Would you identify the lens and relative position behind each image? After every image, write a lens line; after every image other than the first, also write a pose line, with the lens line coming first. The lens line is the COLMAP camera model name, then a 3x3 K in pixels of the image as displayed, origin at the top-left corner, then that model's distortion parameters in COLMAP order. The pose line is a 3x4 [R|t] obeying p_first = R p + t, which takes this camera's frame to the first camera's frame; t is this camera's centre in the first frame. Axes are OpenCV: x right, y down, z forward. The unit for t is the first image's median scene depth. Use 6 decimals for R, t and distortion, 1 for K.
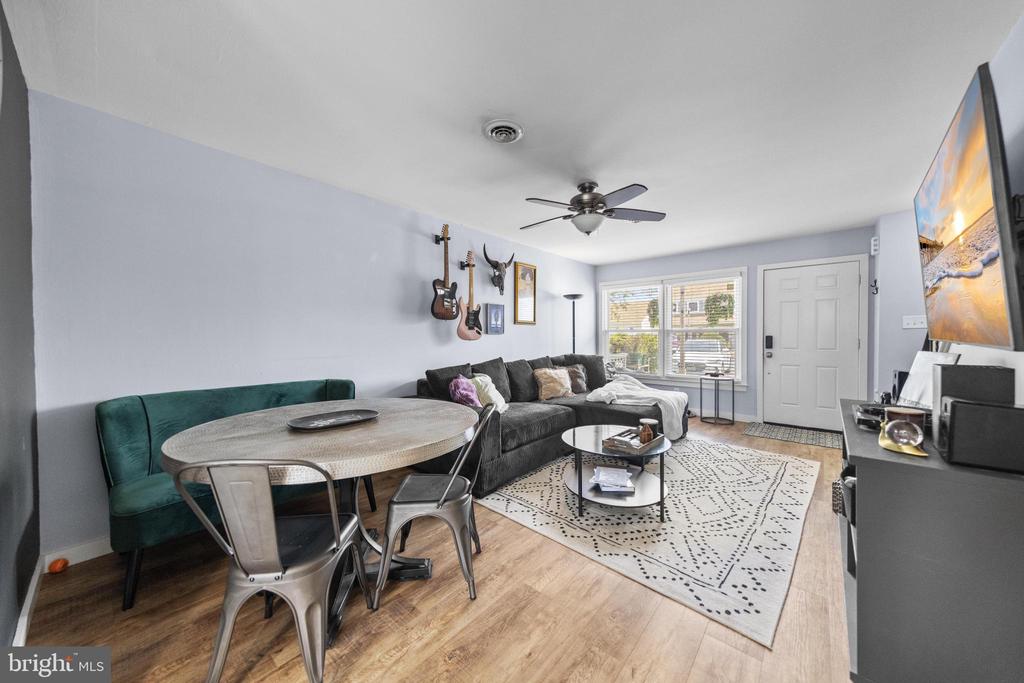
lens RADIAL K [[355.0, 0, 514.3], [0, 355.0, 340.2], [0, 0, 1]] dist [0.005932, -0.000476]
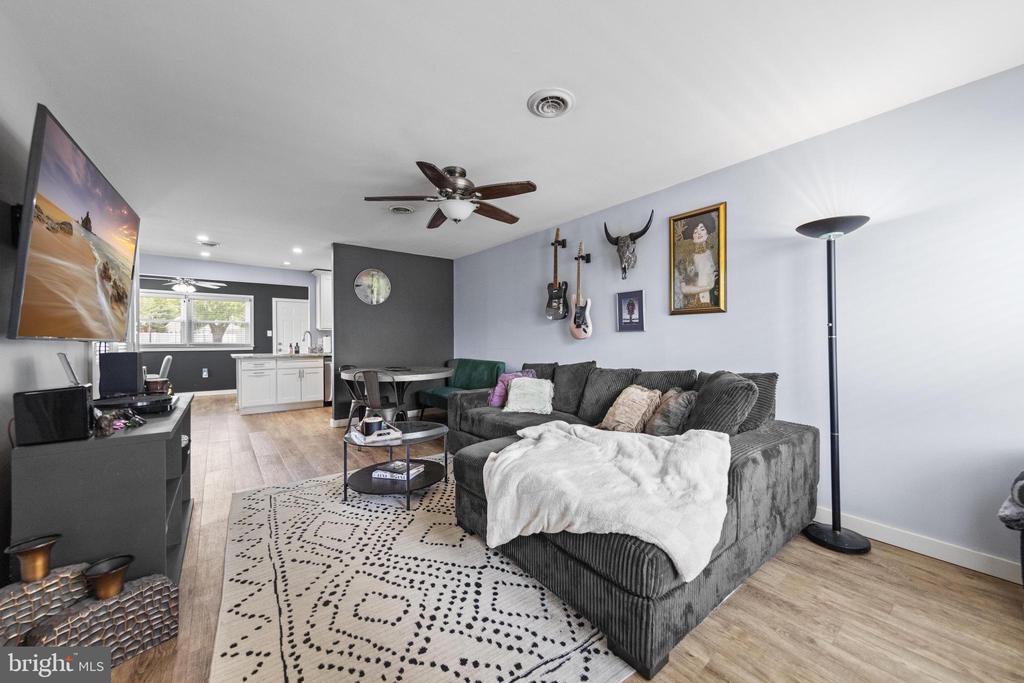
lens RADIAL K [[380.6, 0, 519.5], [0, 380.6, 342.2], [0, 0, 1]] dist [0.010616, -0.000186]
pose [[-0.193776, 0.012972, -0.980960, 0.968412], [-0.006807, 0.999871, 0.014567, -0.006677], [0.981022, 0.009500, -0.193663, 1.154935]]
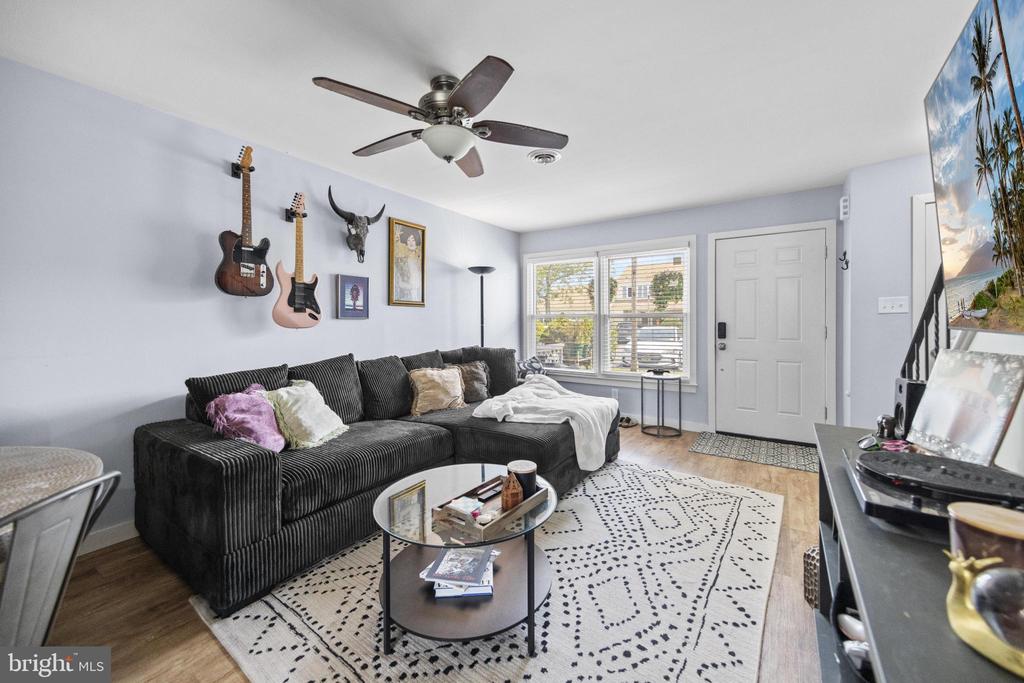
lens RADIAL K [[395.2, 0, 514.4], [0, 395.2, 323.9], [0, 0, 1]] dist [0.007656, -0.000004]
pose [[0.992588, 0.000921, 0.121524, 0.205173], [0.000152, 0.999961, -0.008825, -0.001967], [-0.121527, 0.008778, 0.992549, 0.248193]]
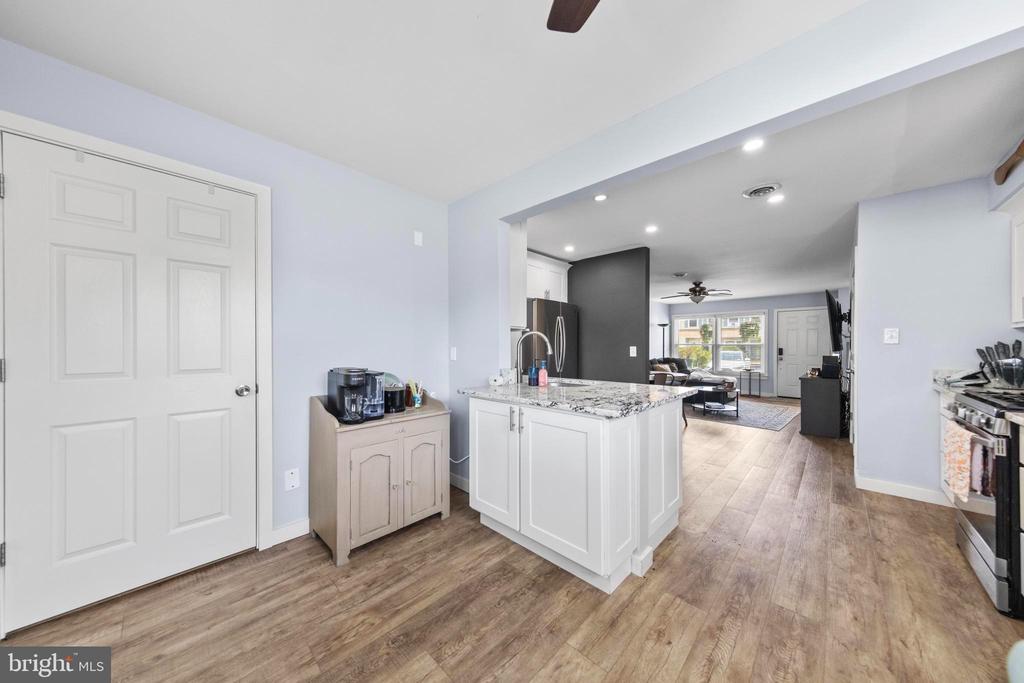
lens RADIAL K [[336.6, 0, 509.0], [0, 336.6, 345.3], [0, 0, 1]] dist [0.005795, -0.000188]
pose [[0.998021, 0.008001, -0.062376, -0.746299], [-0.008955, 0.999847, -0.015025, 0.014510], [0.062246, 0.015554, 0.997940, -1.075447]]
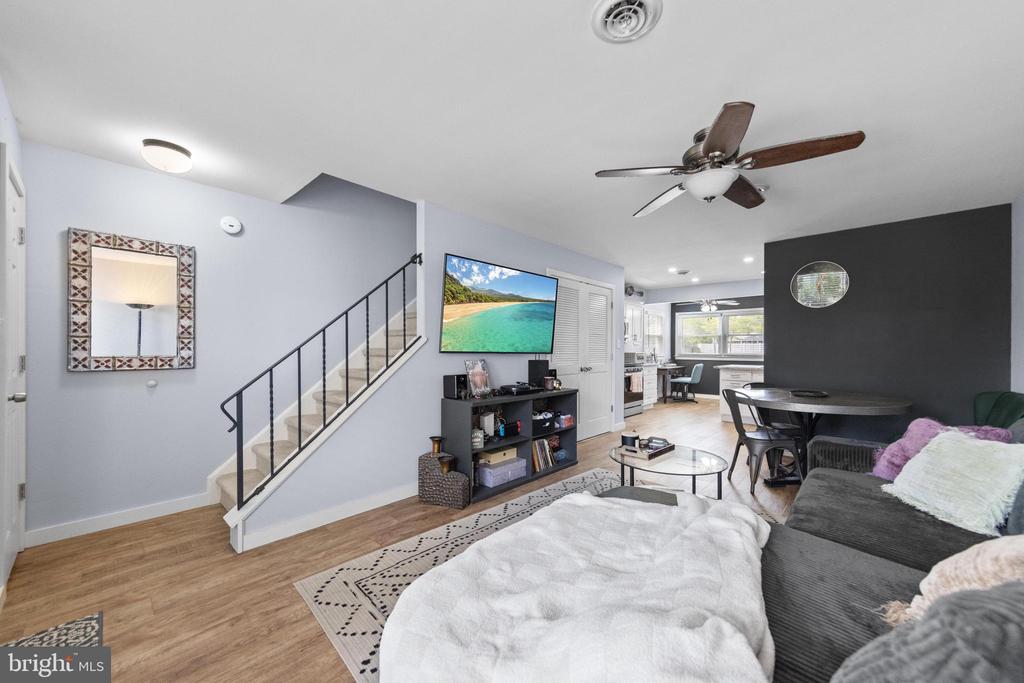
lens RADIAL K [[380.6, 0, 512.3], [0, 380.6, 349.5], [0, 0, 1]] dist [0.010616, -0.000186]
pose [[-0.999073, 0.002420, 0.042970, 0.478656], [0.002934, 0.999925, 0.011921, -0.019343], [-0.042938, 0.012036, -0.999005, 1.501200]]
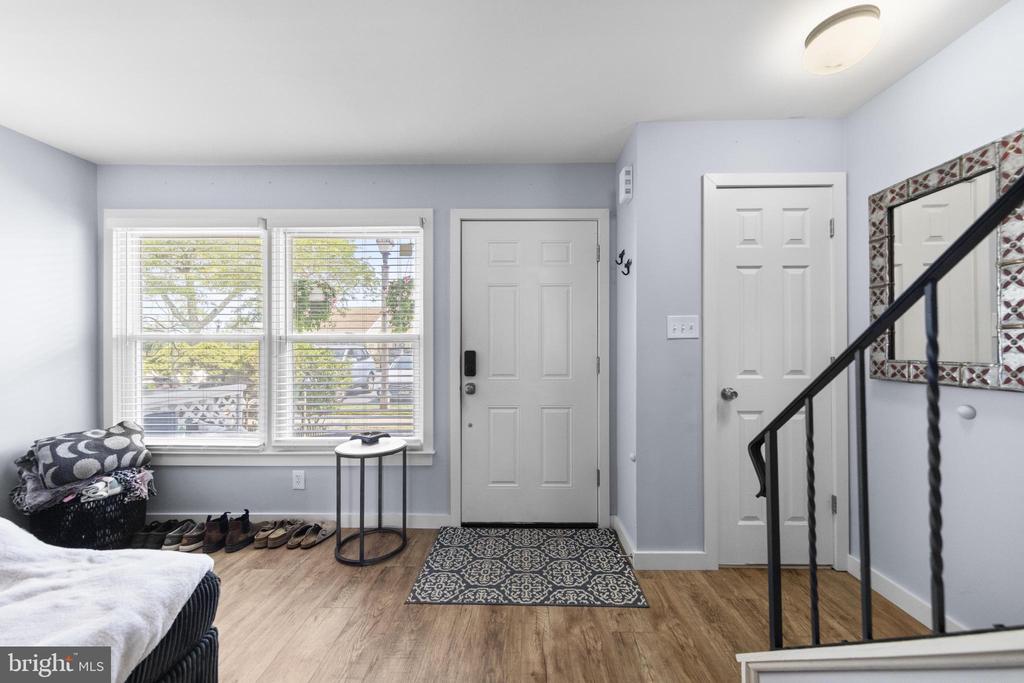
lens RADIAL K [[380.6, 0, 520.5], [0, 380.6, 344.8], [0, 0, 1]] dist [0.010616, -0.000186]
pose [[0.764128, 0.008119, 0.645013, 0.573405], [0.005952, 0.999789, -0.019636, -0.013391], [-0.645037, 0.018843, 0.763919, 0.735641]]
